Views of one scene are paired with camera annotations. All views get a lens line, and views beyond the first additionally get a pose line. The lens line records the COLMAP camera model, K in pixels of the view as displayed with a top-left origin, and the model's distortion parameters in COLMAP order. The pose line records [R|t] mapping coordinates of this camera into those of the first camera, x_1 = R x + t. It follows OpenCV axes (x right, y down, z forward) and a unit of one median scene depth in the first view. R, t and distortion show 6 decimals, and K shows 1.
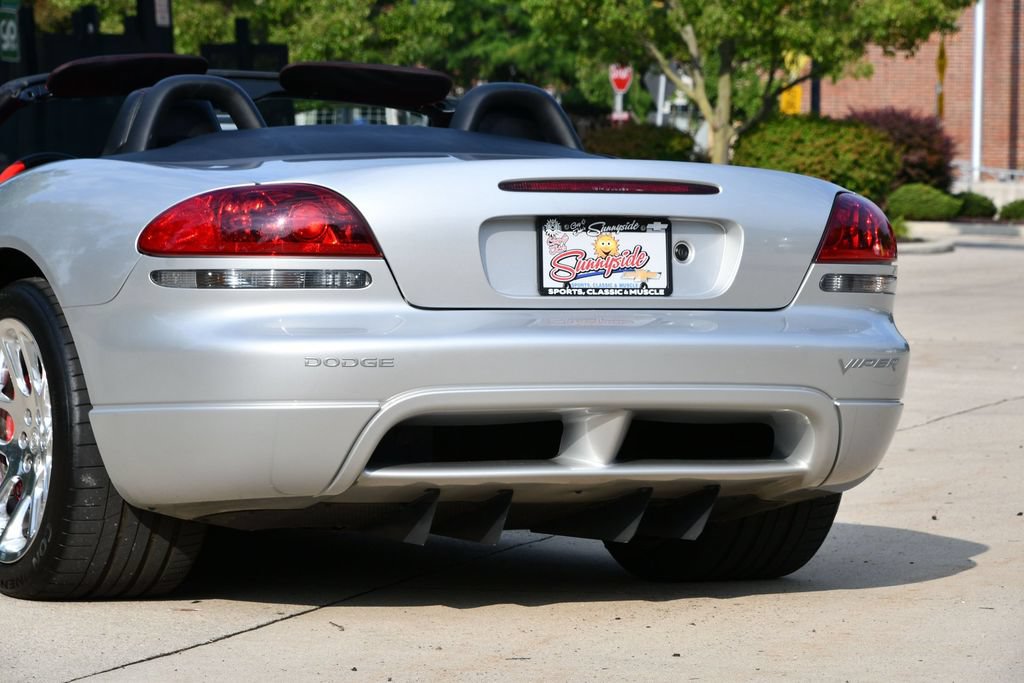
lens RADIAL K [[4806.7, 0, 510.7], [0, 4806.7, 342.1], [0, 0, 1]] dist [0.078977, 0.569157]
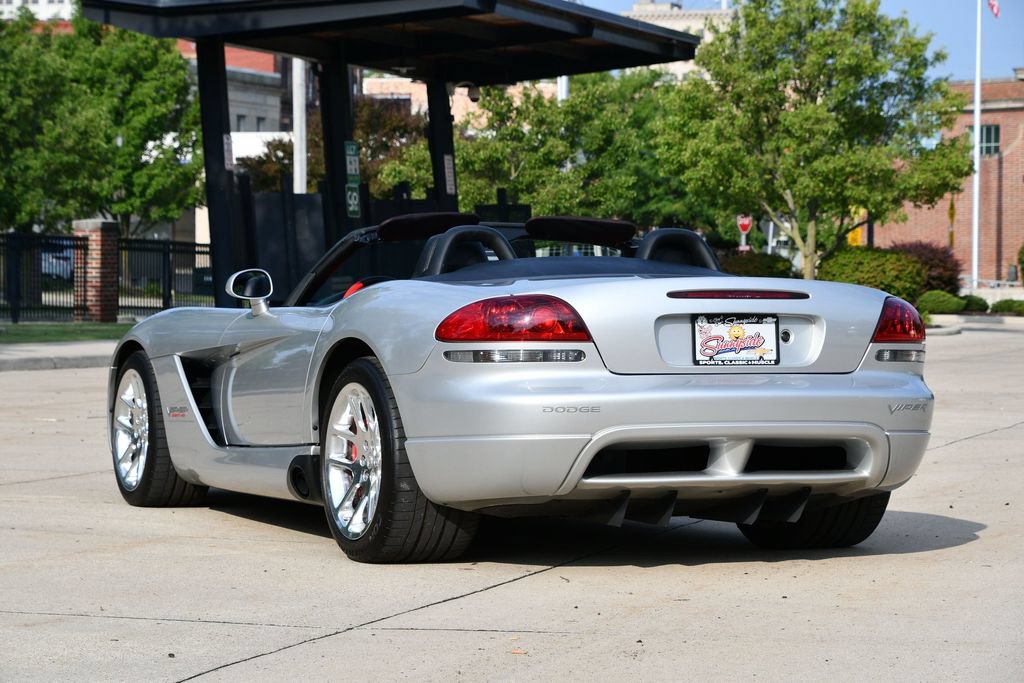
lens RADIAL K [[3078.2, 0, 513.0], [0, 3078.2, 341.6], [0, 0, 1]] dist [0.045712, 0.687952]
pose [[0.998592, -0.008165, -0.052424, -0.000084], [0.007263, 0.999823, -0.017374, -0.000465], [0.052557, 0.016969, 0.998474, 0.005074]]
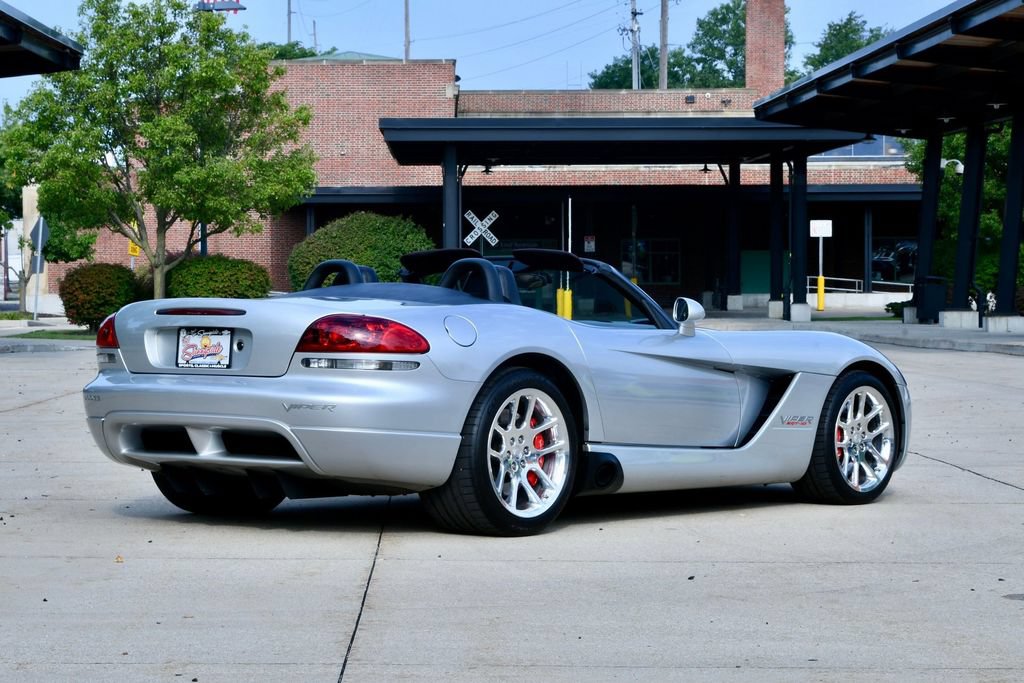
lens RADIAL K [[2857.2, 0, 508.4], [0, 2857.2, 341.4], [0, 0, 1]] dist [0.051462, 0.542560]
pose [[0.968757, -0.025202, 0.246729, -0.469268], [0.029045, 0.999507, -0.011948, -0.032275], [-0.246306, 0.018741, 0.969011, 0.402104]]
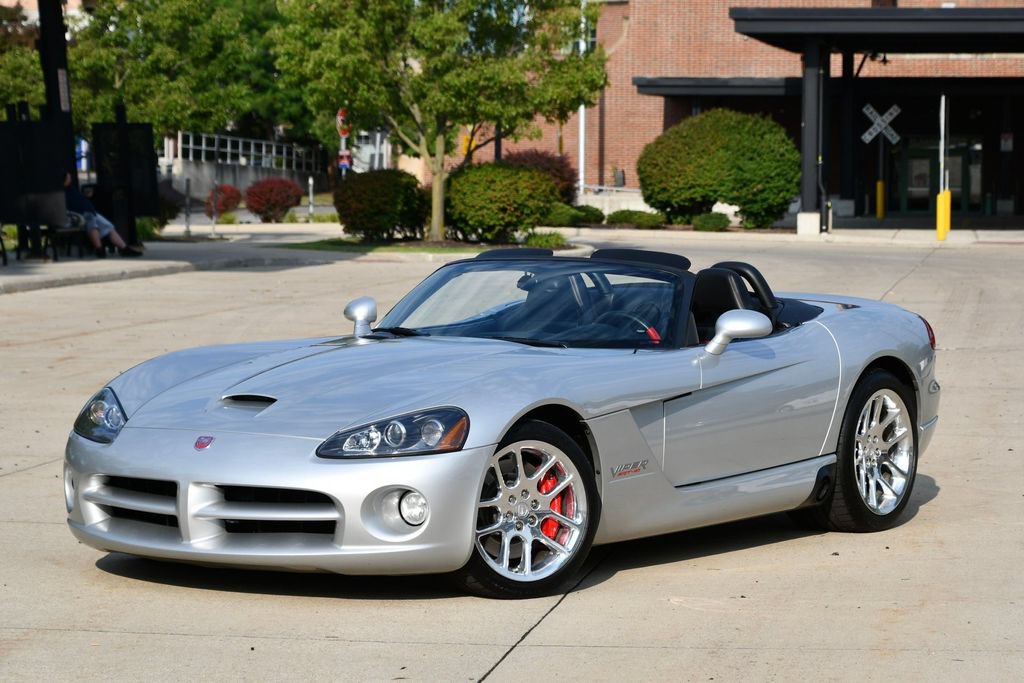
lens RADIAL K [[3227.6, 0, 536.5], [0, 3227.6, 342.9], [0, 0, 1]] dist [0.096653, -0.599182]
pose [[0.995610, -0.014735, 0.092427, -0.113359], [0.013136, 0.999754, 0.017888, -0.058164], [-0.092668, -0.016595, 0.995559, 0.051914]]
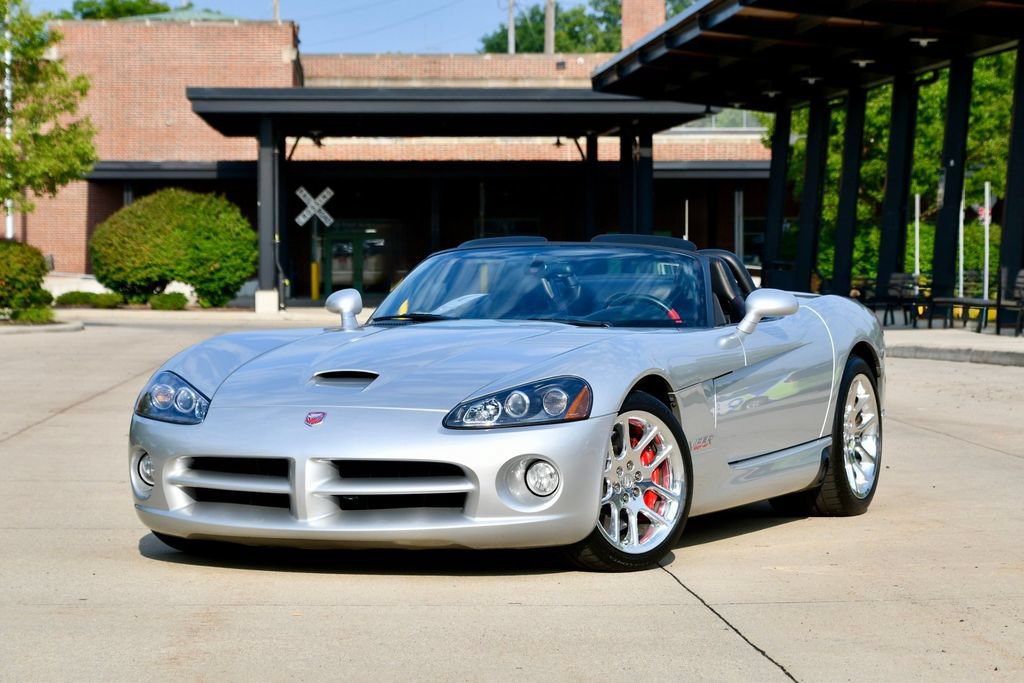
lens RADIAL K [[3191.6, 0, 553.4], [0, 3191.6, 375.4], [0, 0, 1]] dist [0.045243, 0.731333]
pose [[0.955704, -0.028525, 0.292944, -0.357629], [0.028890, 0.999578, 0.003080, -0.020963], [-0.292908, 0.005520, 0.956125, 0.128874]]
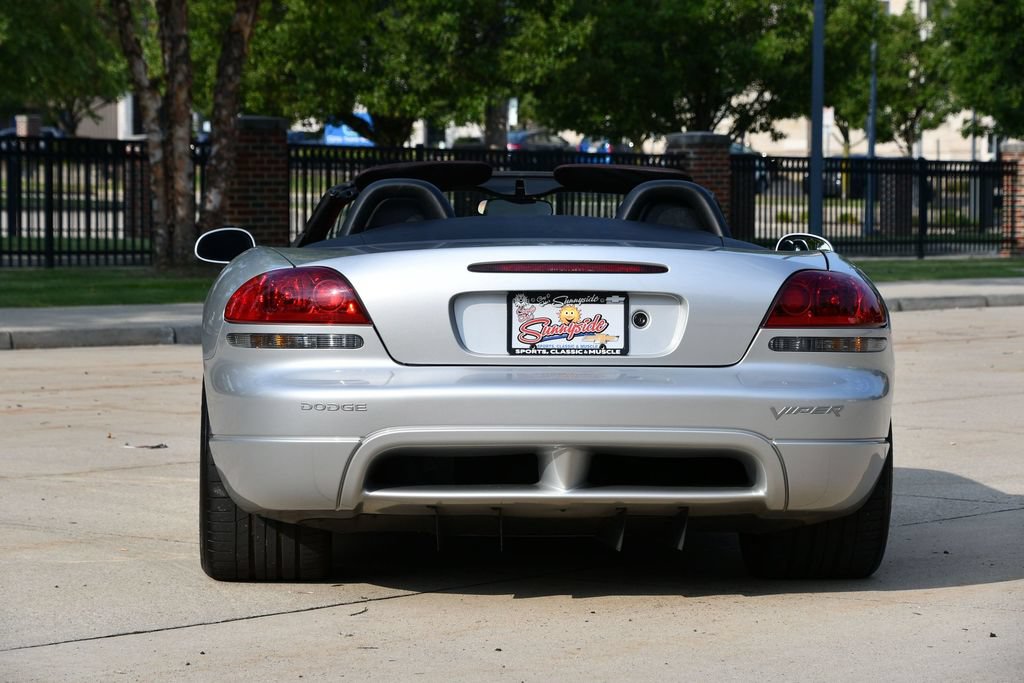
lens RADIAL K [[3346.0, 0, 511.0], [0, 3346.0, 340.3], [0, 0, 1]] dist [0.097840, 0.516408]
pose [[0.914054, 0.004839, -0.405564, 0.345770], [-0.003749, 0.999987, 0.003482, -0.015790], [0.405576, -0.001662, 0.914060, 0.191173]]
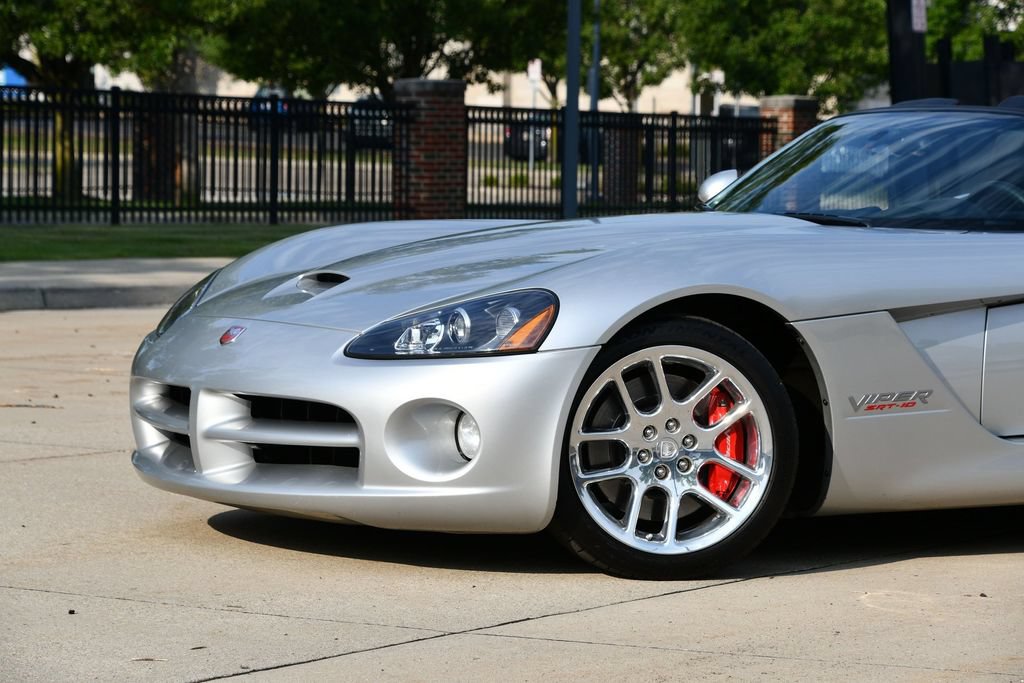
lens RADIAL K [[3664.7, 0, 512.5], [0, 3664.7, 341.7], [0, 0, 1]] dist [0.148738, -1.484183]
pose [[0.948662, 0.012268, -0.316053, 0.219314], [-0.009829, 0.999908, 0.009308, -0.013230], [0.316138, -0.005724, 0.948696, 0.338785]]
